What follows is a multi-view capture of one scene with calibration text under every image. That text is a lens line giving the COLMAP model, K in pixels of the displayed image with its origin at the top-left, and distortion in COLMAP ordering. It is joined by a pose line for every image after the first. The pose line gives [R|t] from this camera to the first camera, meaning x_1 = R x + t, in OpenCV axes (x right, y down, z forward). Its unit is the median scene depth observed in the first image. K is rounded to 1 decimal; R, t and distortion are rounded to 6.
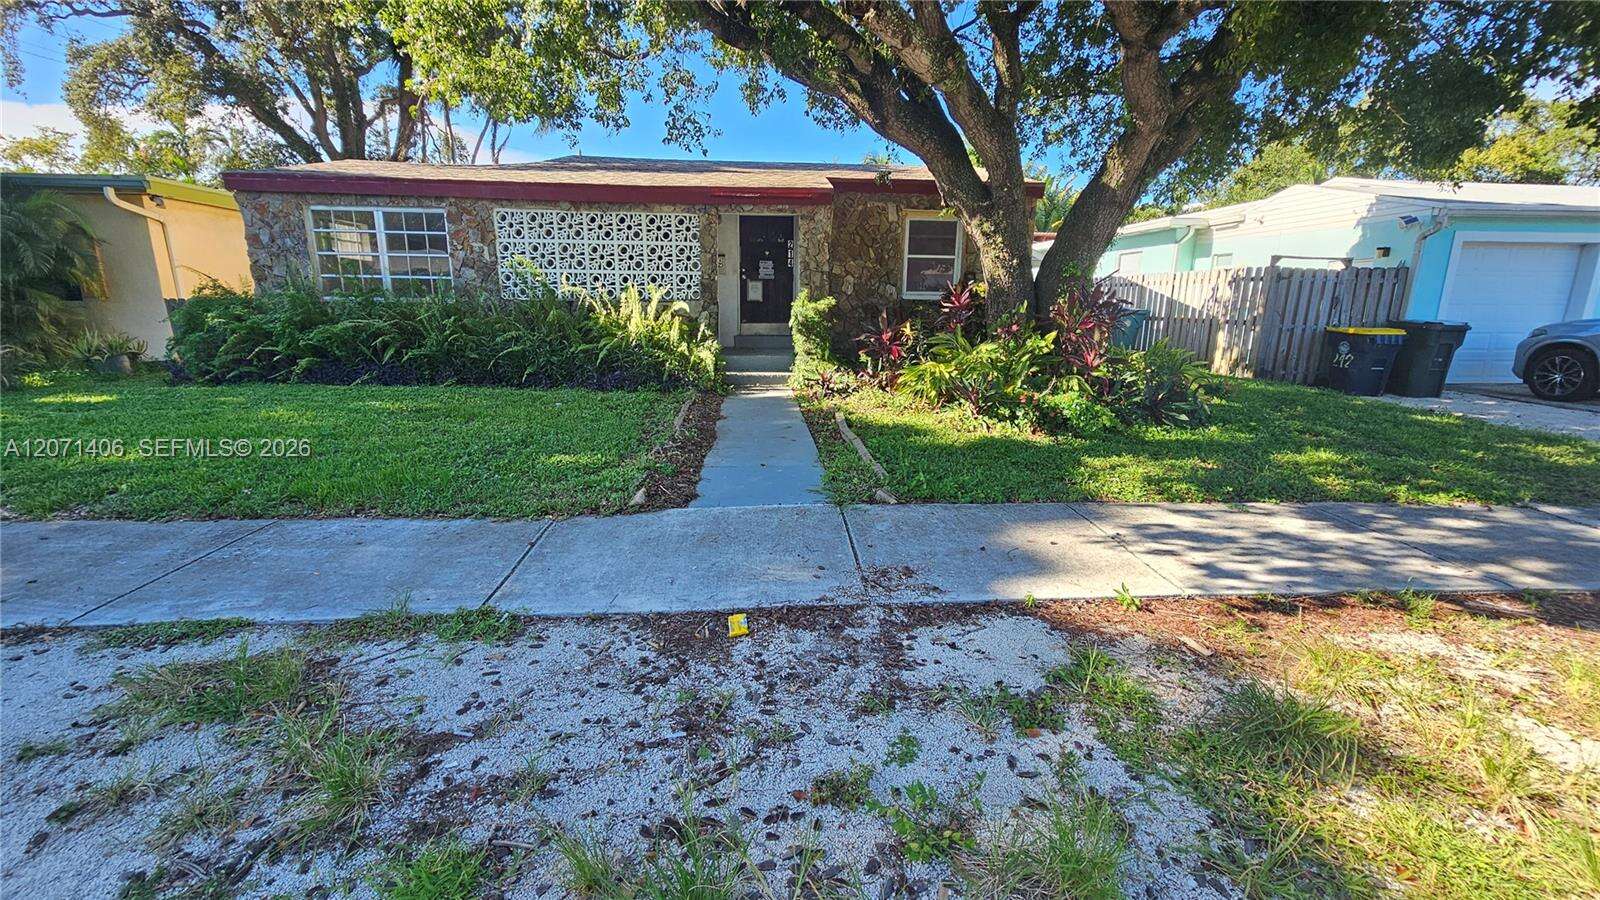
lens RADIAL K [[650.8, 0, 800.0], [0, 650.8, 450.0], [0, 0, 1]] dist [-0.000546, 0.000435]
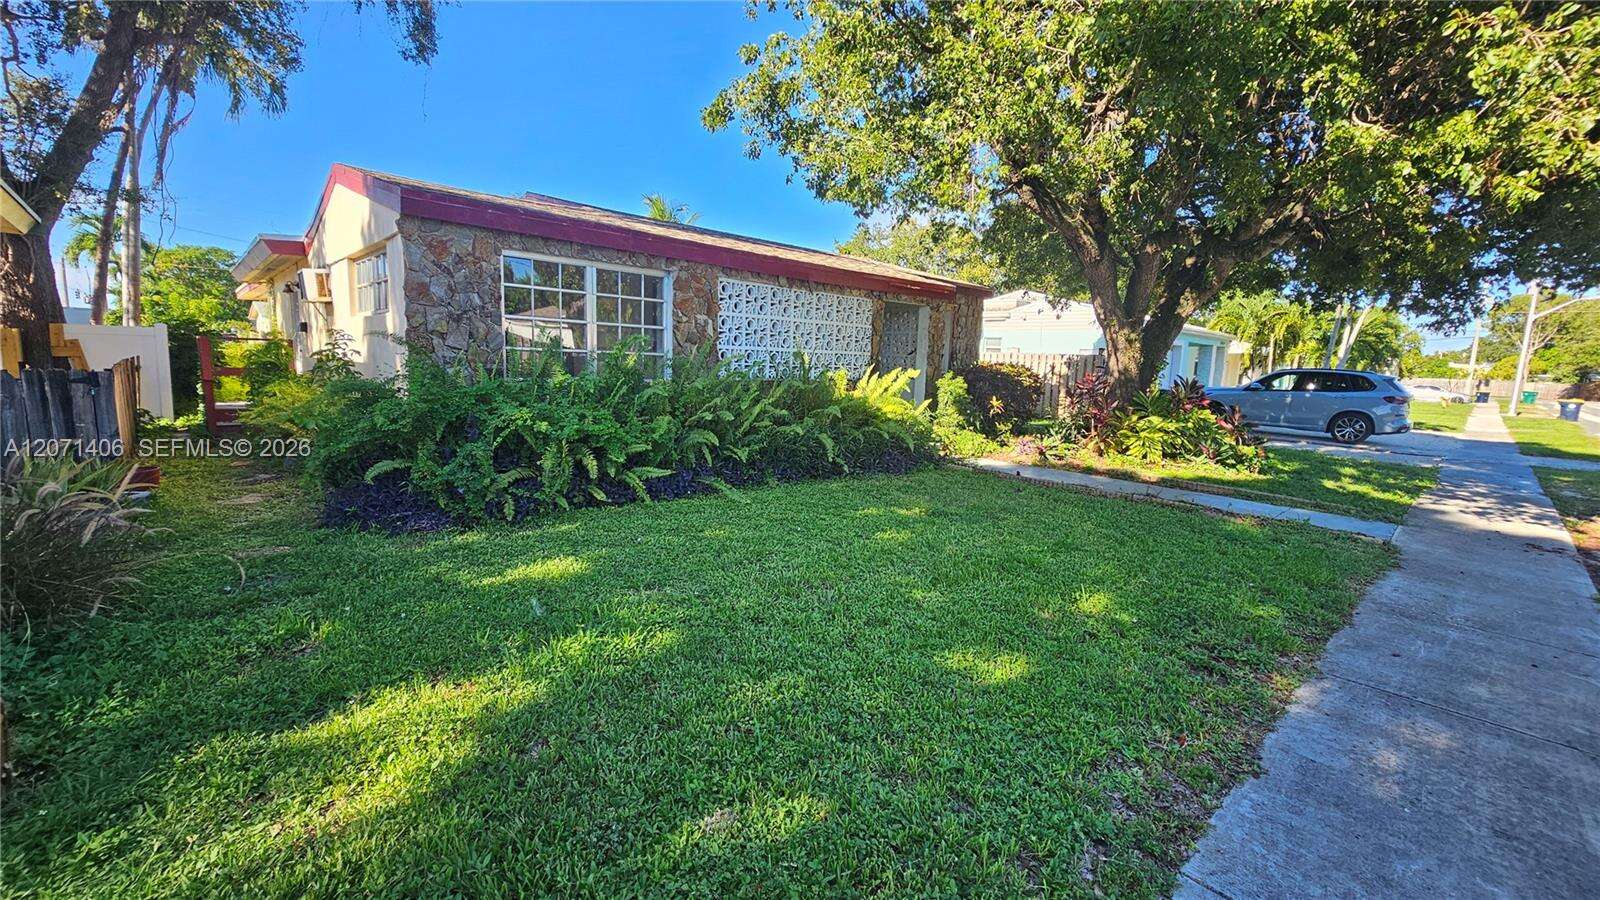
lens RADIAL K [[650.8, 0, 800.0], [0, 650.8, 450.0], [0, 0, 1]] dist [-0.000546, 0.000435]
pose [[0.757112, -0.076936, 0.648739, -0.974099], [0.116503, 0.993024, -0.018199, -0.112261], [-0.642813, 0.089359, 0.760793, 0.284256]]
